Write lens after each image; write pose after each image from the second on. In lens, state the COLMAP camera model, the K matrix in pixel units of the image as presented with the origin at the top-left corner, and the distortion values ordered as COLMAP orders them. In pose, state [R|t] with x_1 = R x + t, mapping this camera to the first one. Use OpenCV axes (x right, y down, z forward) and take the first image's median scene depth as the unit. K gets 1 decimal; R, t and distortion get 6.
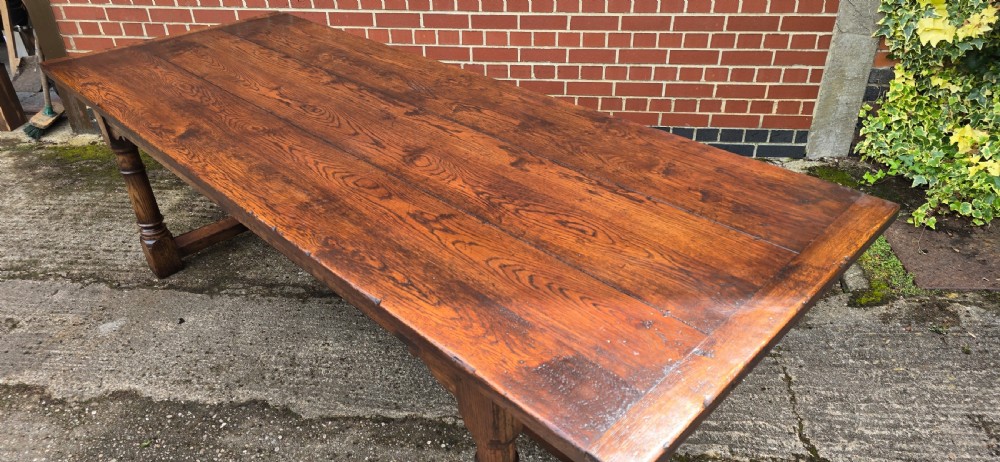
lens RADIAL K [[672.9, 0, 496.1], [0, 672.9, 223.2], [0, 0, 1]] dist [0.057373, -0.054800]
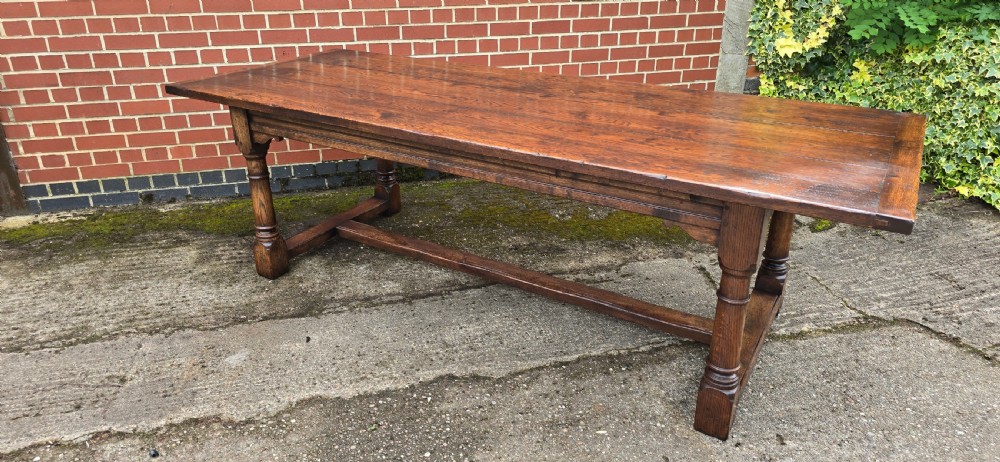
lens RADIAL K [[672.9, 0, 493.4], [0, 672.9, 225.9], [0, 0, 1]] dist [0.057373, -0.054800]
pose [[0.928767, -0.134369, 0.345453, -0.467662], [0.176637, 0.979797, -0.093791, 0.106881], [-0.325871, 0.148129, 0.933738, -0.052506]]
